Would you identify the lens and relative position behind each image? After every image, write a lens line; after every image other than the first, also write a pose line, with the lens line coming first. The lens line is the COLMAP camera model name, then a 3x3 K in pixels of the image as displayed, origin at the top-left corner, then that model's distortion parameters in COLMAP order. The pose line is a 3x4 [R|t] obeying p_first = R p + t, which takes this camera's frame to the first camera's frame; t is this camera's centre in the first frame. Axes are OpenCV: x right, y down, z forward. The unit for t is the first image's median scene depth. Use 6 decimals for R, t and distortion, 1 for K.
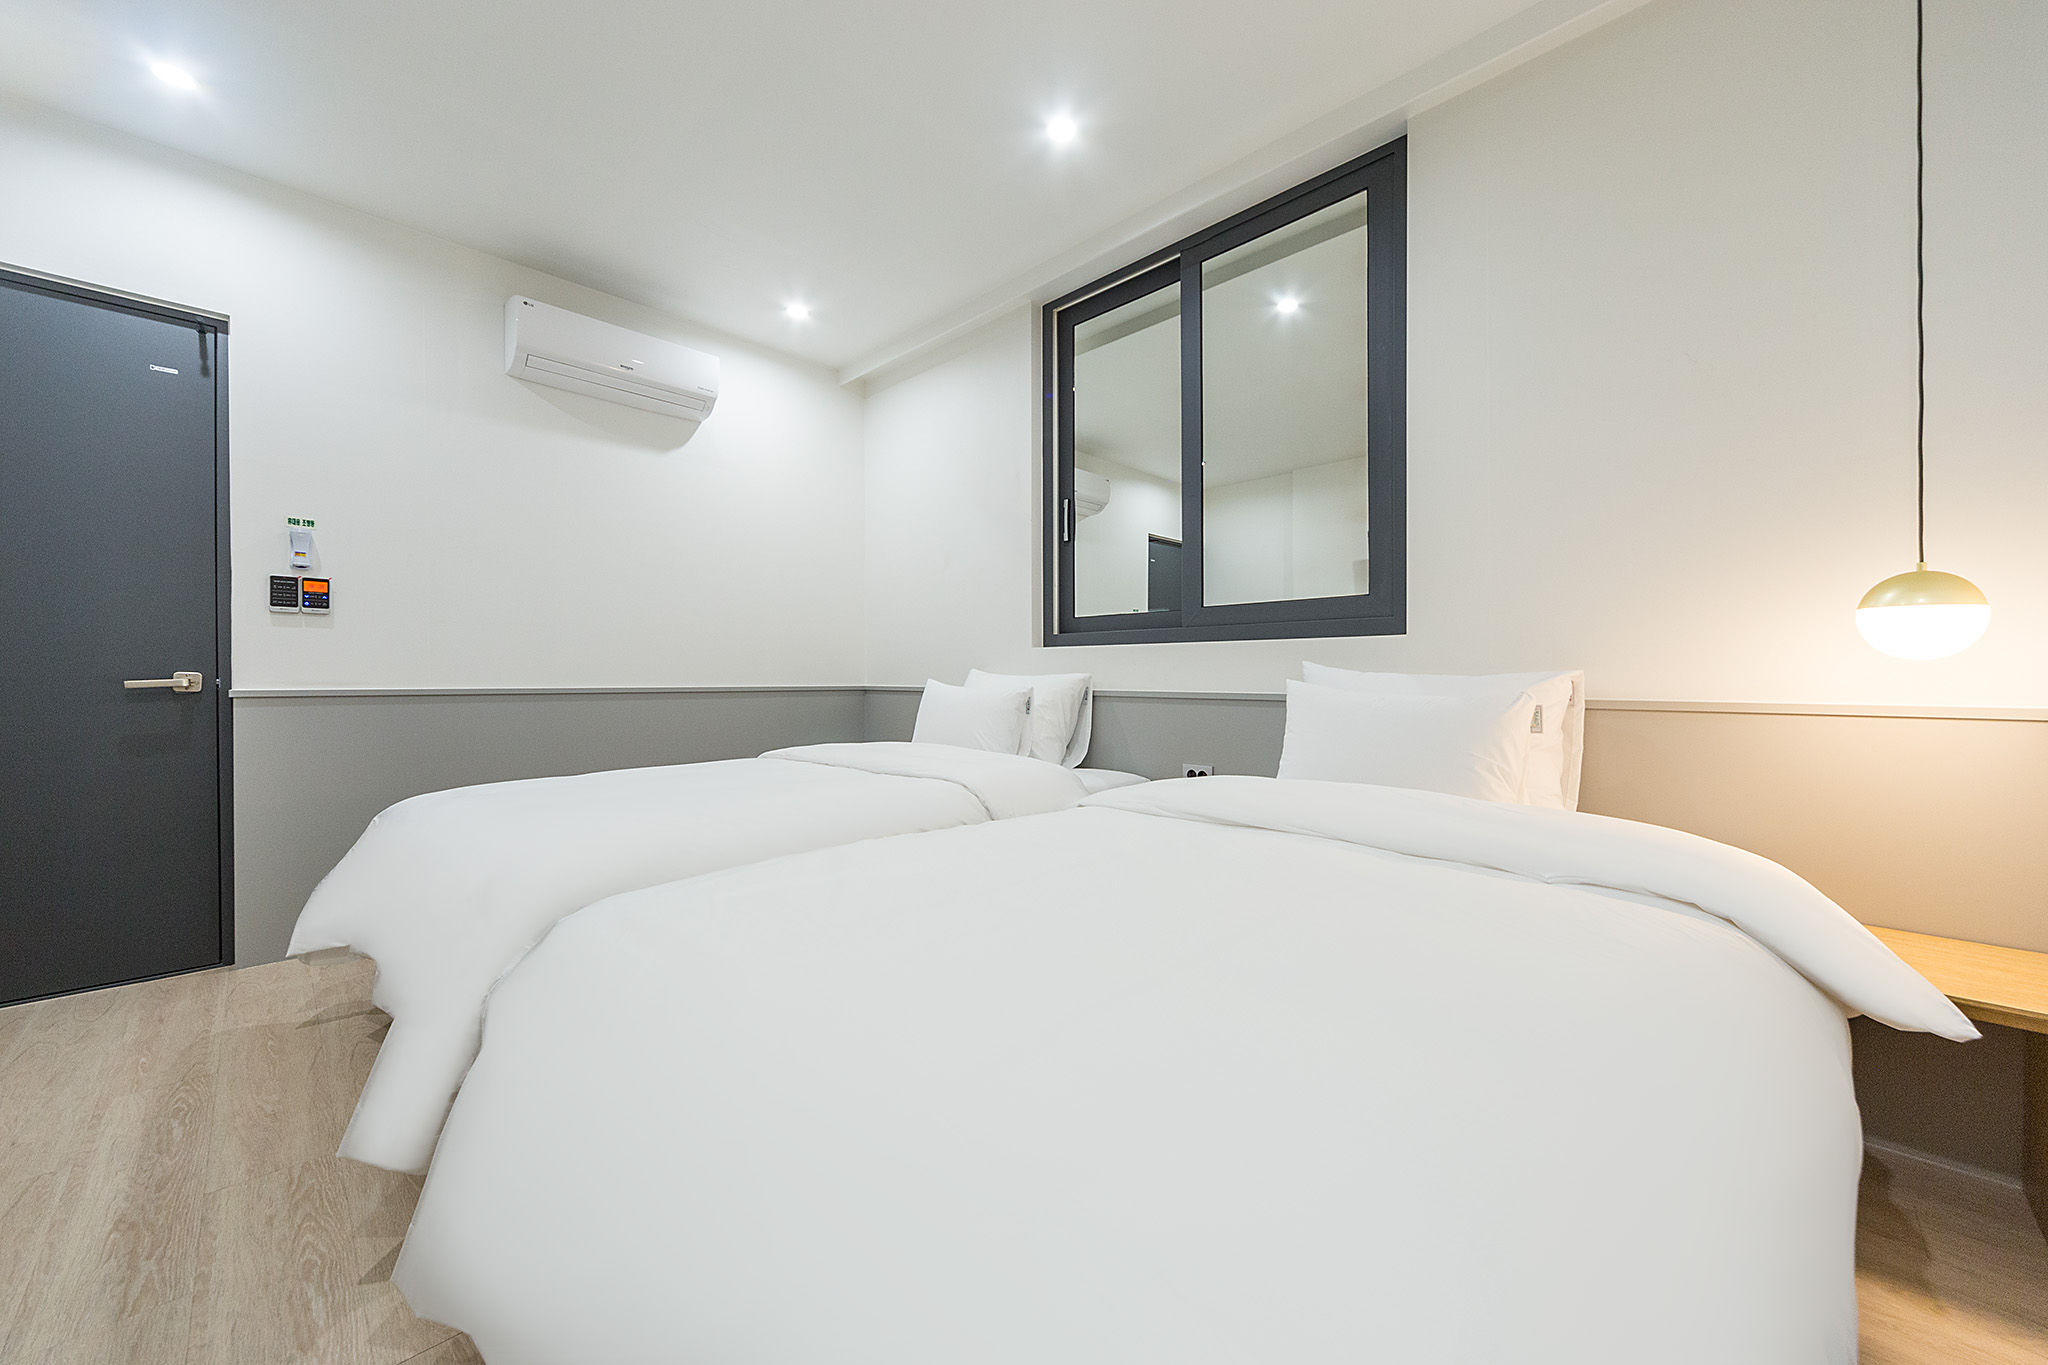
lens RADIAL K [[737.0, 0, 1010.3], [0, 737.0, 677.9], [0, 0, 1]] dist [-0.001833, -0.000591]
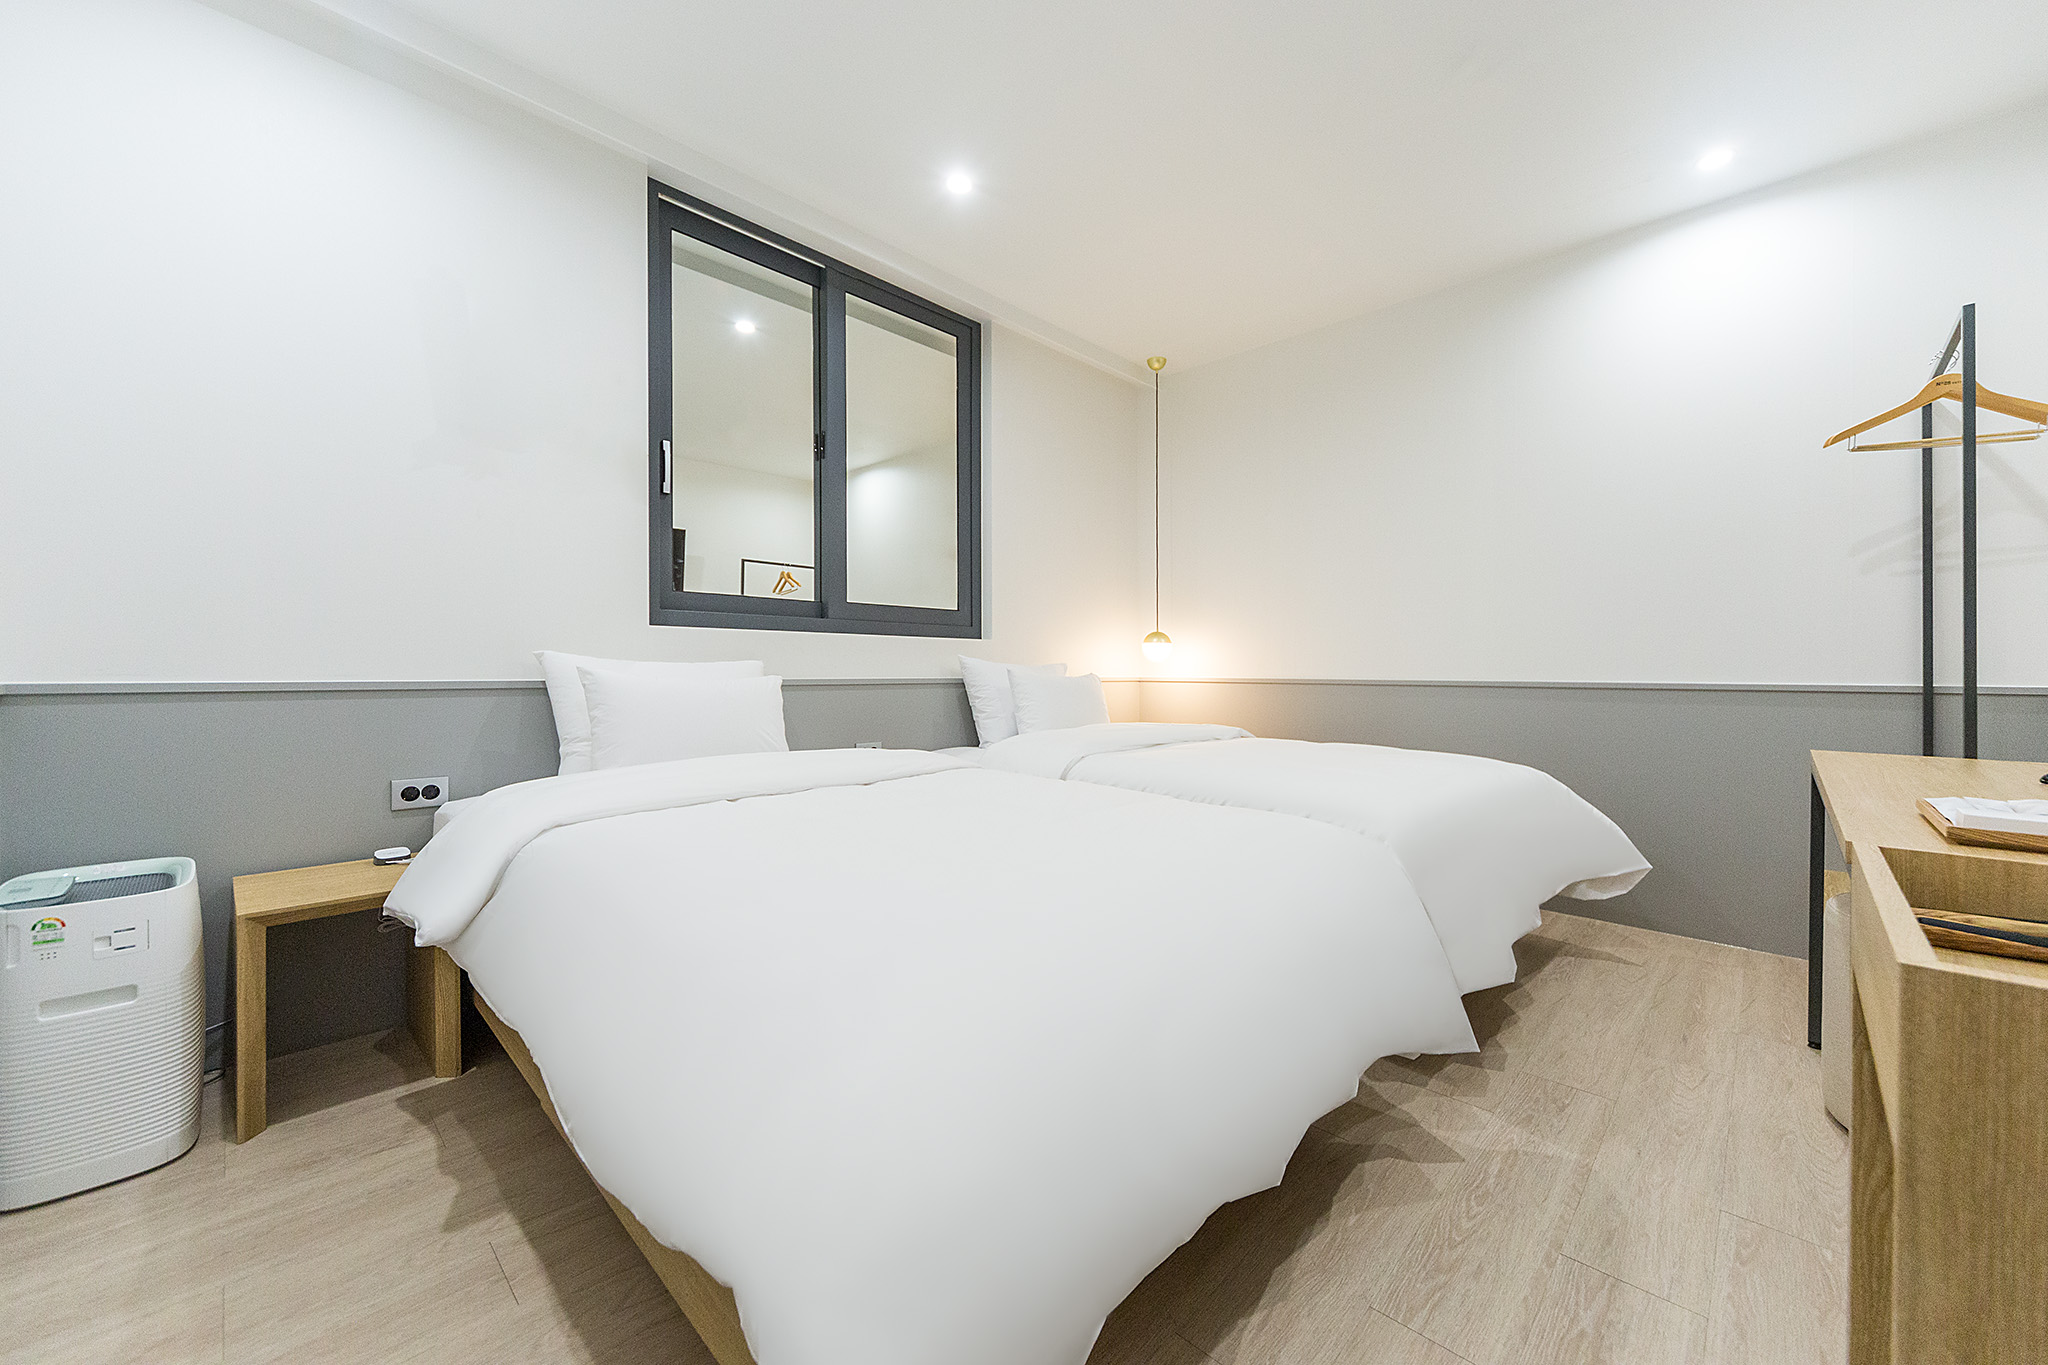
lens RADIAL K [[779.8, 0, 1012.8], [0, 779.8, 669.4], [0, 0, 1]] dist [0.002409, 0.000106]
pose [[0.005769, -0.010442, 0.999929, -1.936707], [-0.008025, 0.999913, 0.010488, -0.017701], [-0.999951, -0.008085, 0.005684, 1.546734]]
